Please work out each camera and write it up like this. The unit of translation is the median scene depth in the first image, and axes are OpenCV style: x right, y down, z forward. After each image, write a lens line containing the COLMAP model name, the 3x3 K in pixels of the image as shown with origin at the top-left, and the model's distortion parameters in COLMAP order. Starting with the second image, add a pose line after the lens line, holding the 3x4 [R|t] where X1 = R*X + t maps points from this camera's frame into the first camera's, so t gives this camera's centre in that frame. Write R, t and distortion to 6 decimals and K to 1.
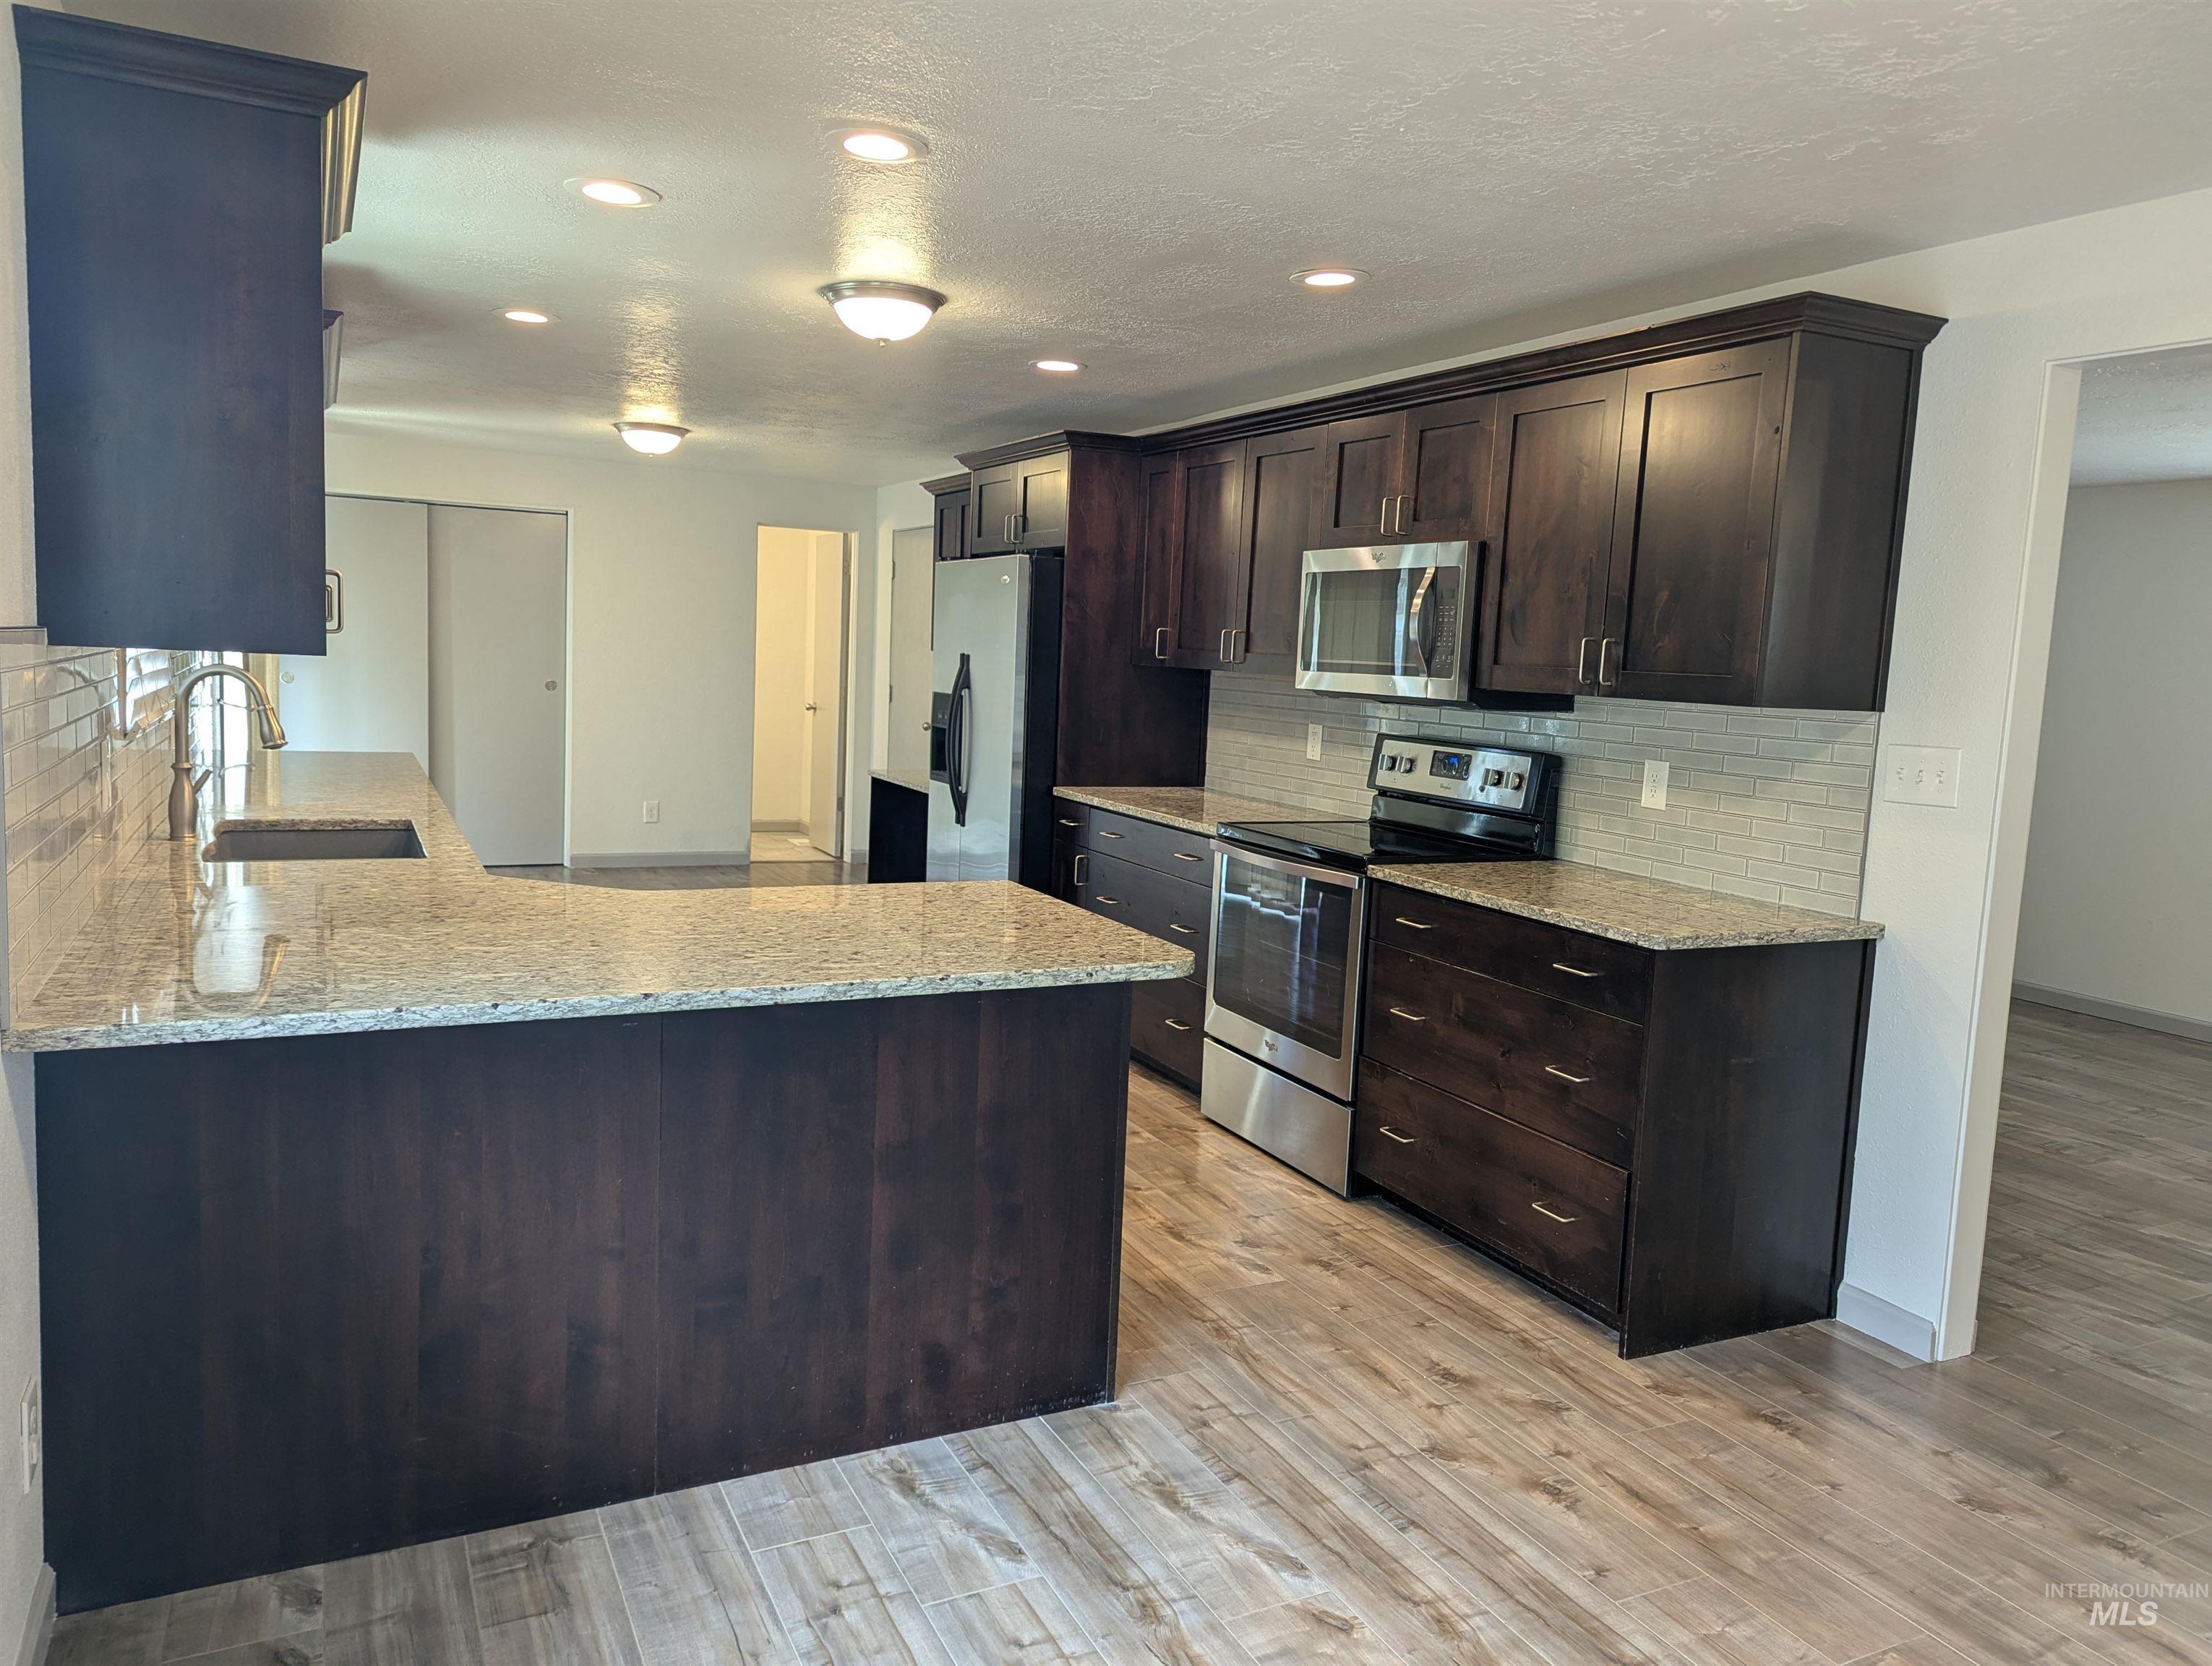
lens RADIAL K [[1548.5, 0, 1119.1], [0, 1548.5, 819.0], [0, 0, 1]] dist [0.074859, -0.074939]
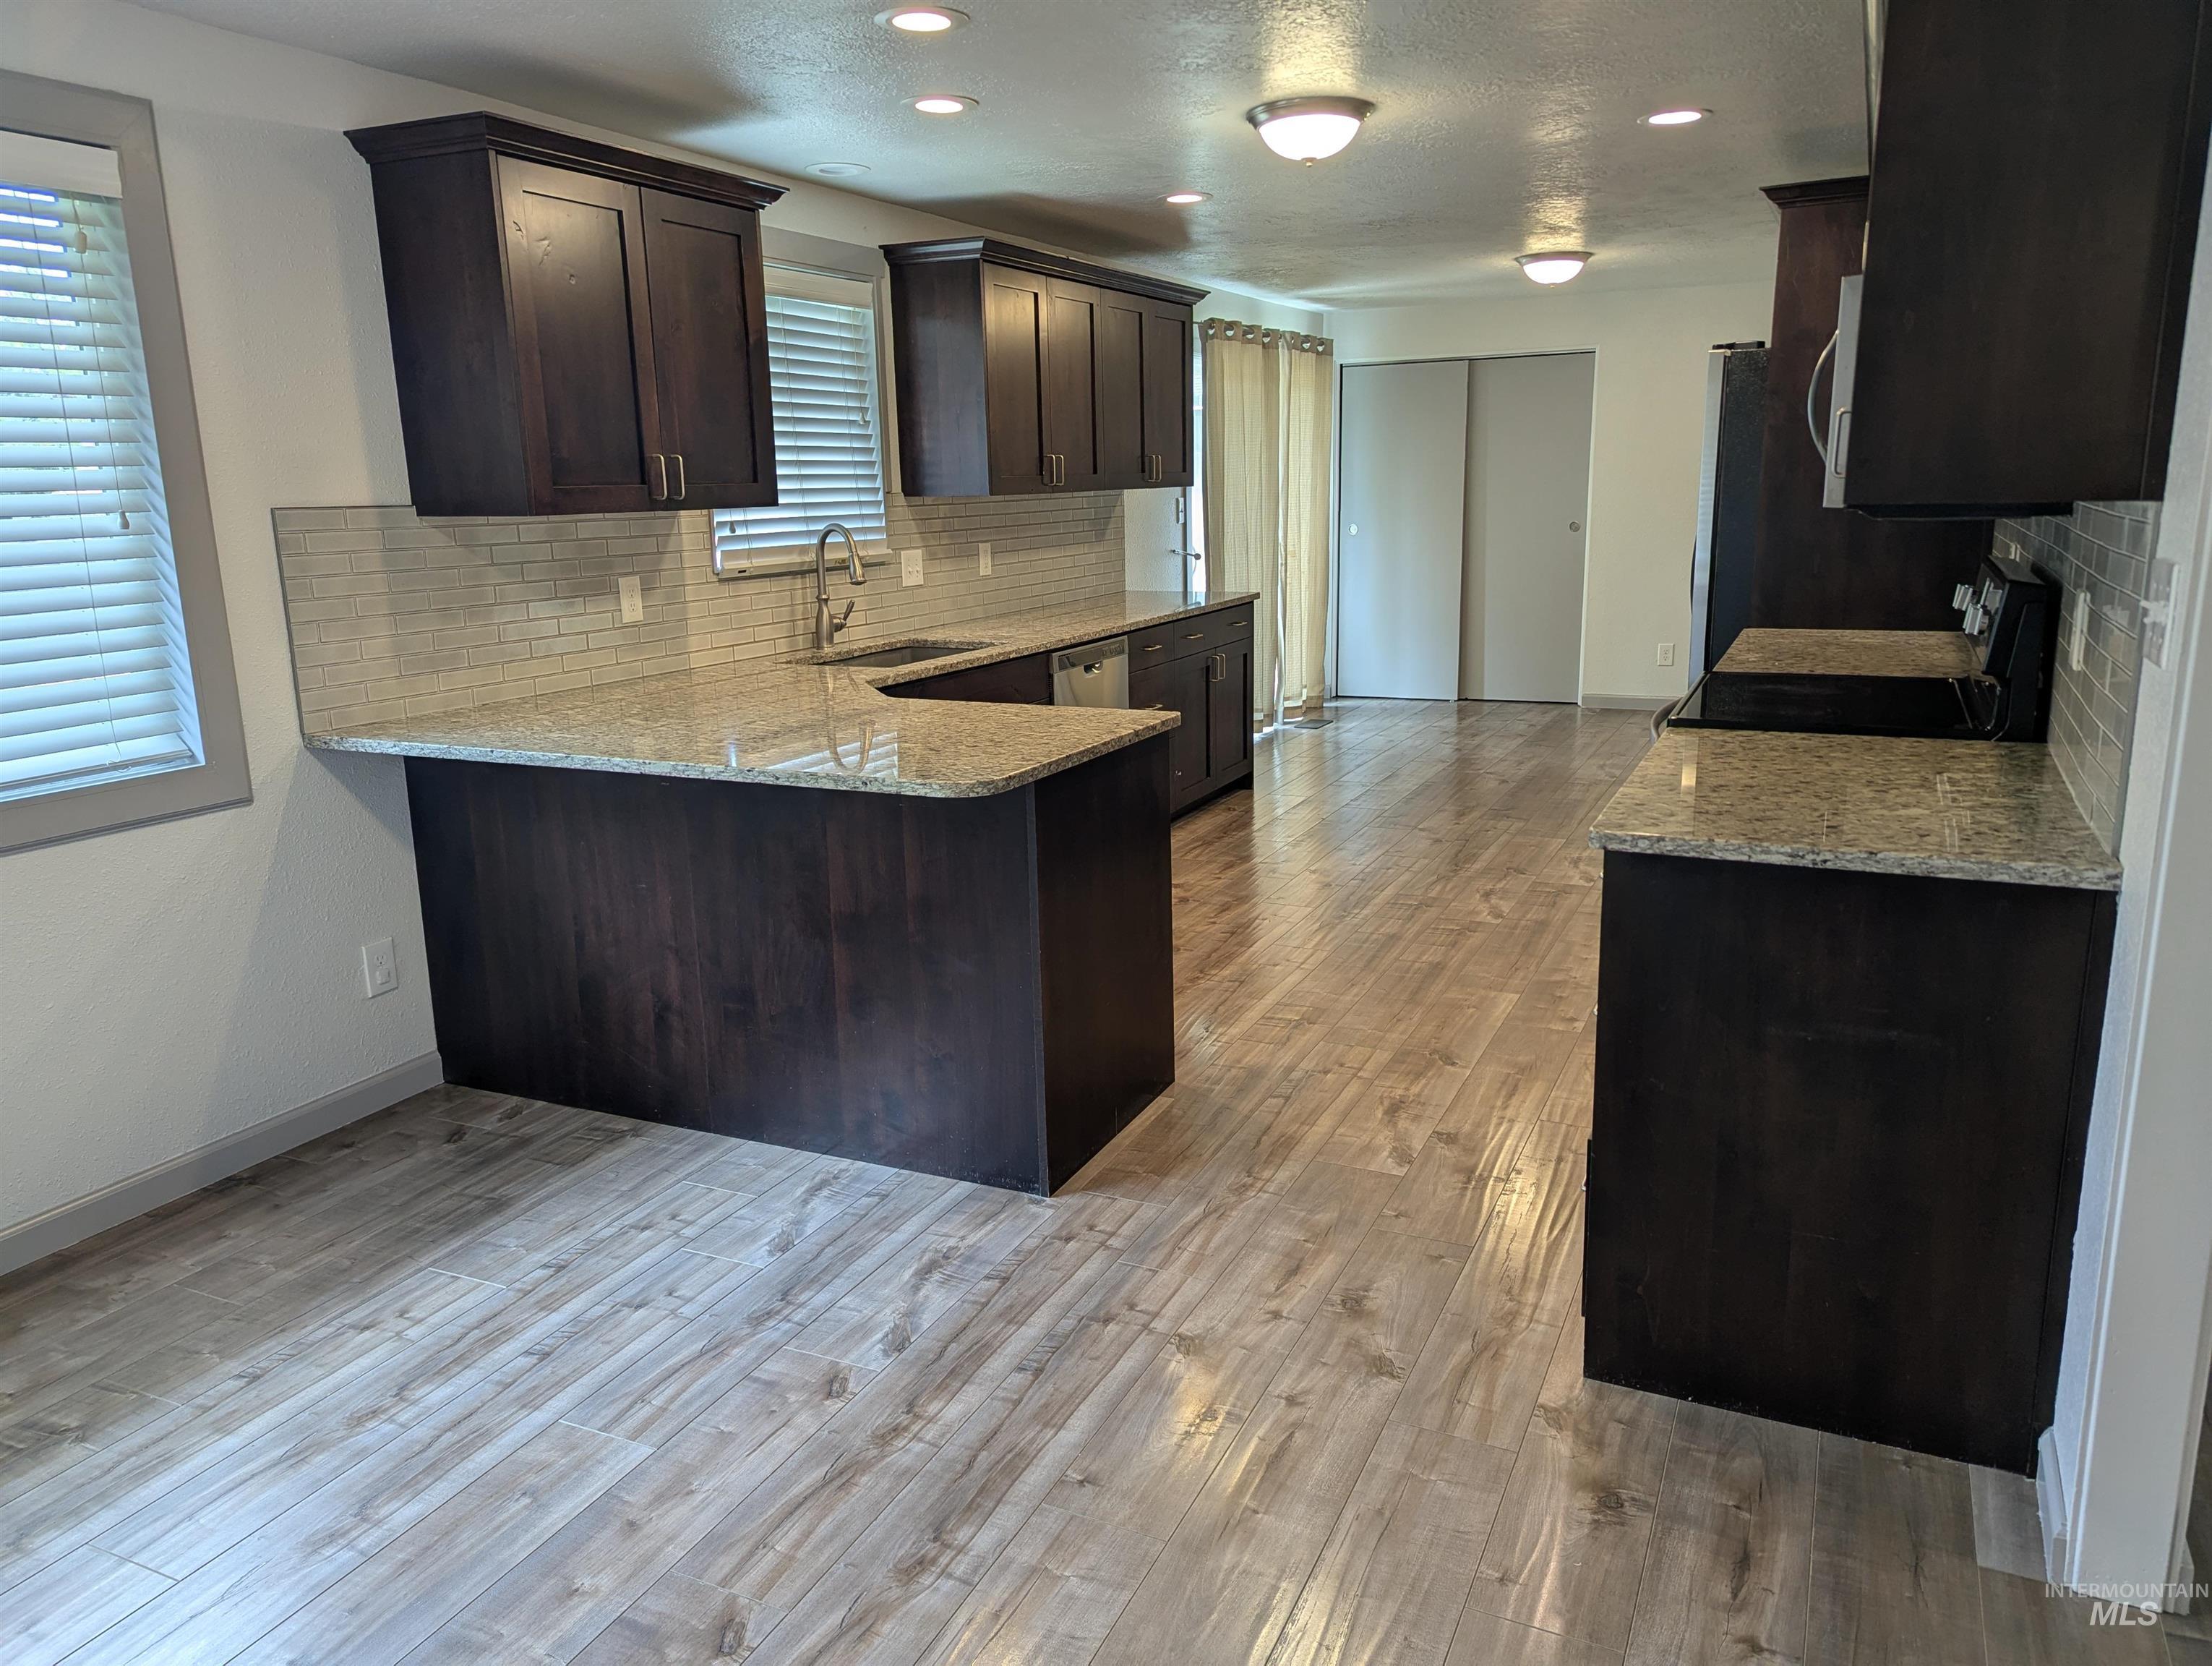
lens RADIAL K [[1548.5, 0, 1119.1], [0, 1548.5, 819.0], [0, 0, 1]] dist [0.074859, -0.074939]
pose [[0.617097, 0.111462, -0.778953, 0.928473], [-0.035413, 0.992848, 0.114014, -0.006226], [0.786090, -0.042772, 0.616631, 0.447150]]
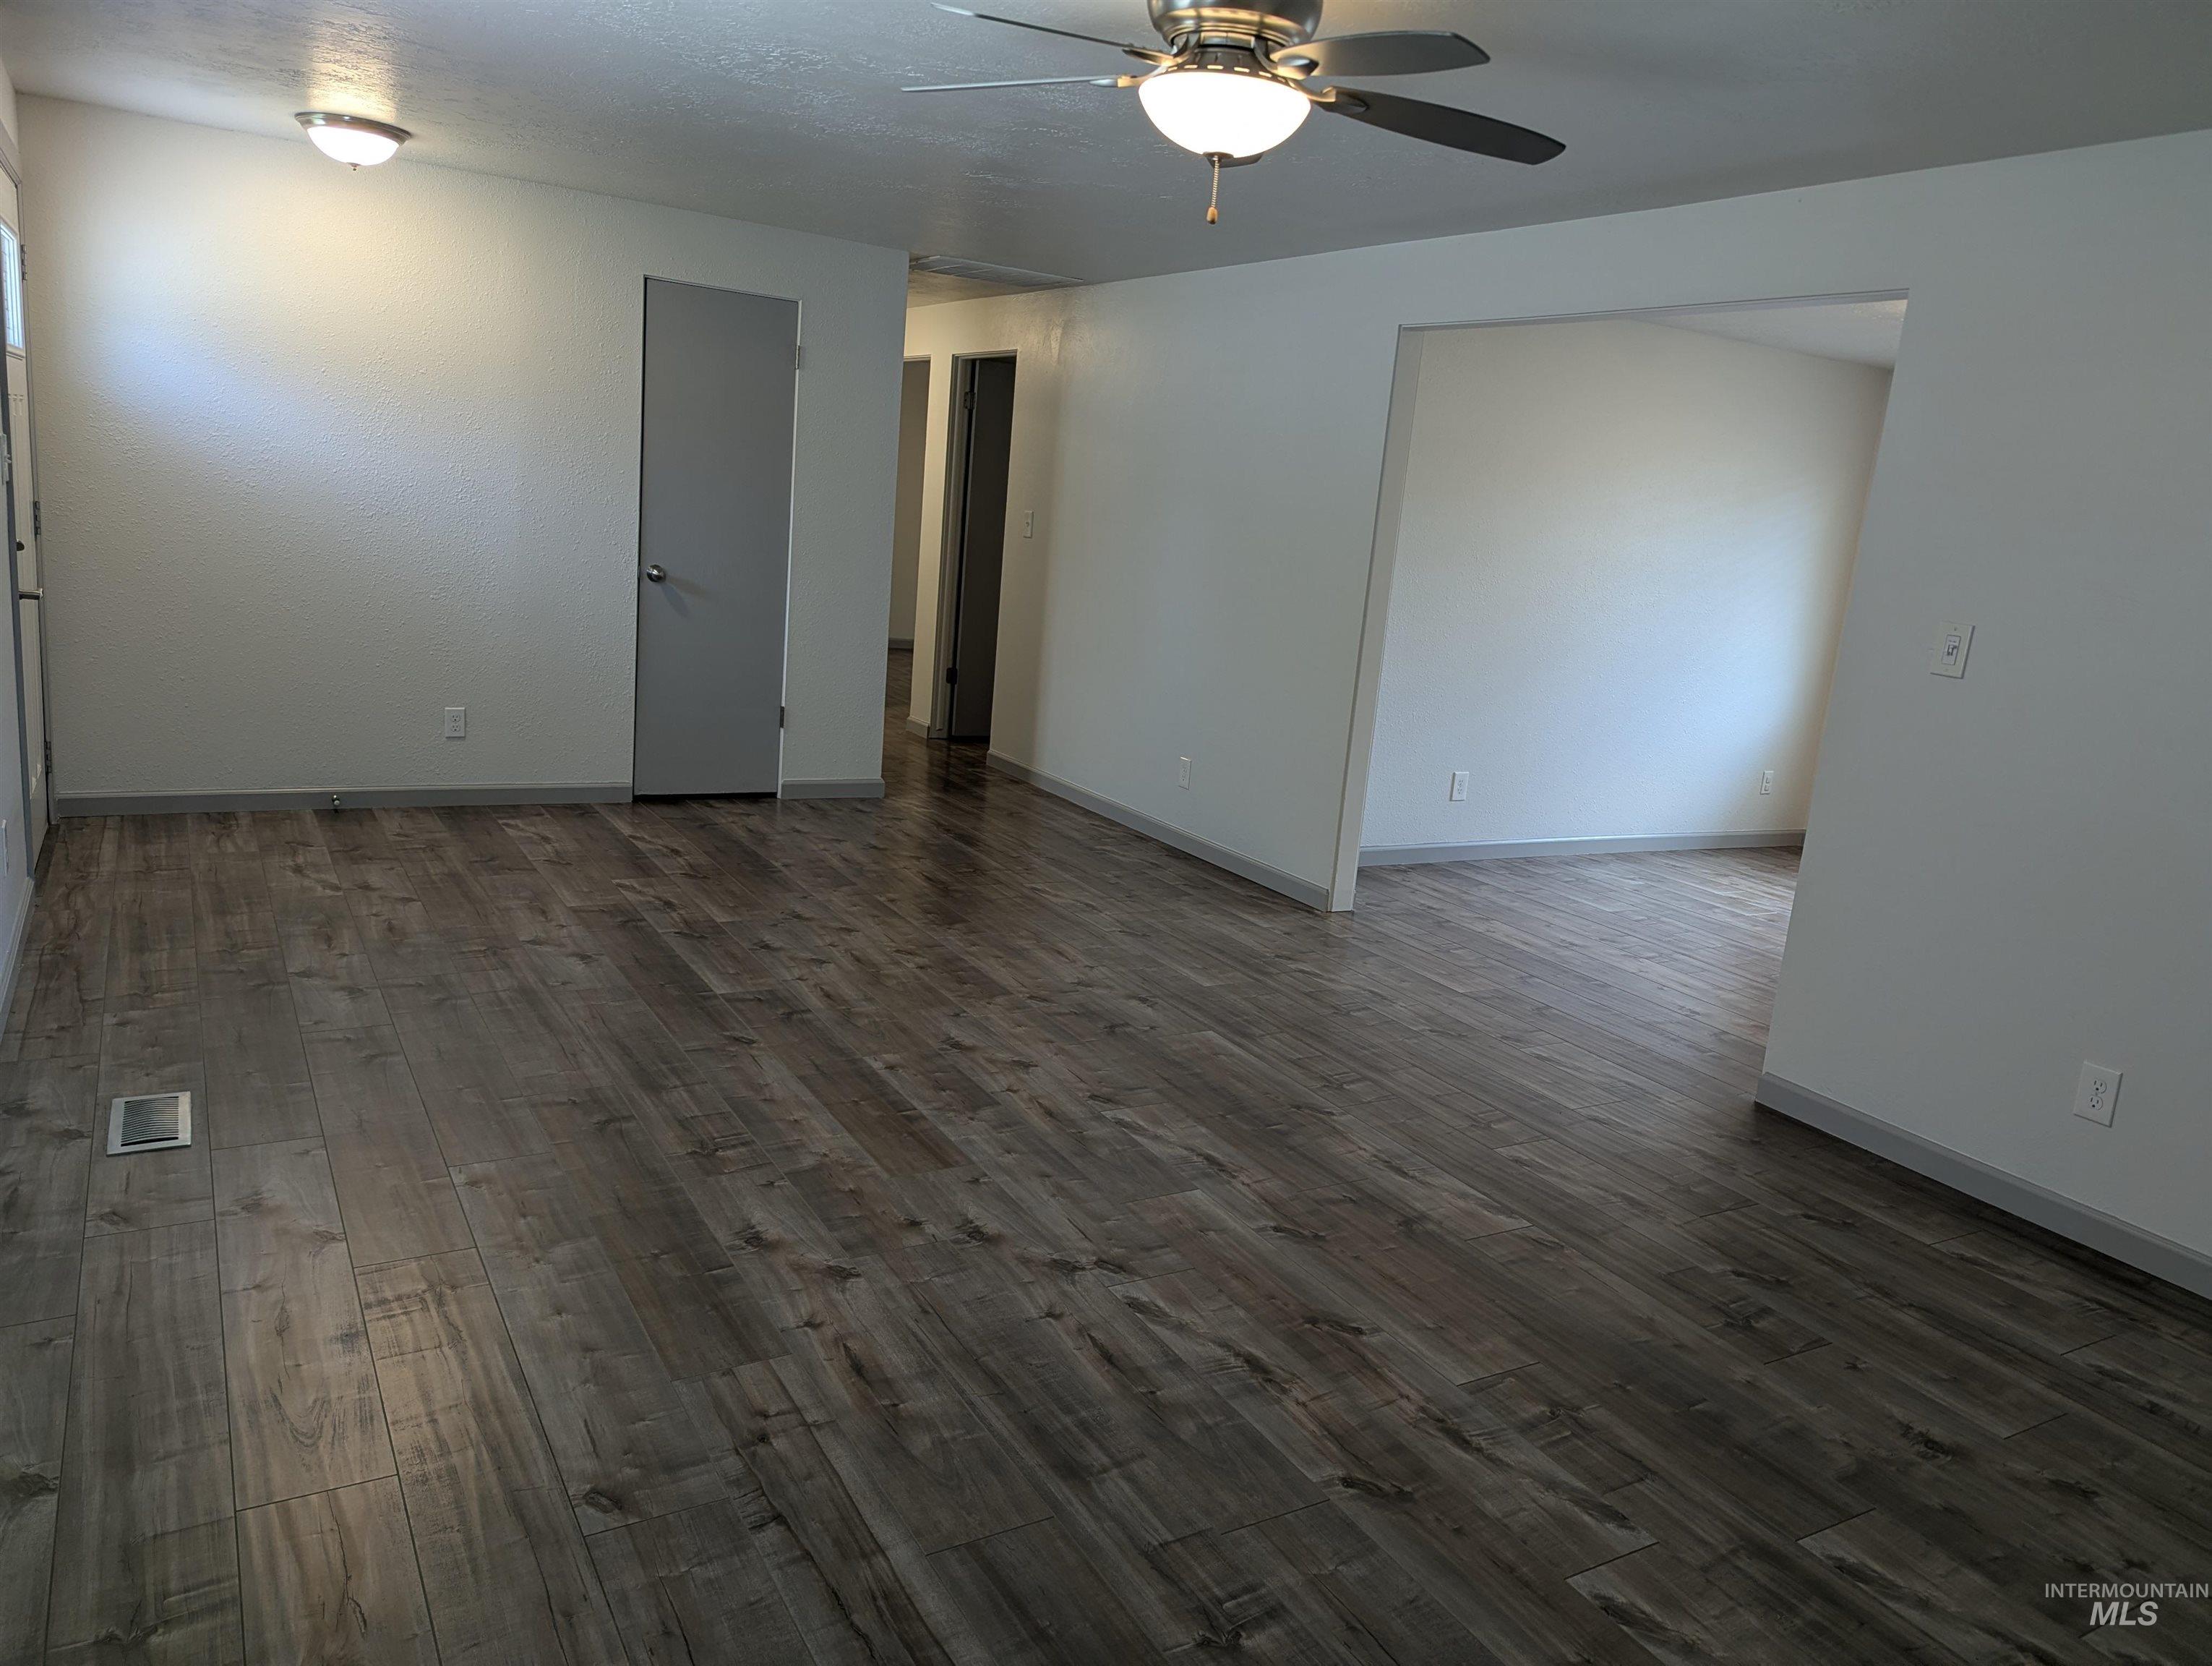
lens RADIAL K [[1548.5, 0, 1119.1], [0, 1548.5, 819.0], [0, 0, 1]] dist [0.074859, -0.074939]
pose [[-0.987732, -0.123680, -0.095334, 1.519316], [-0.147294, 0.940653, 0.305739, -0.220806], [0.051863, 0.316030, -0.947331, 2.663292]]
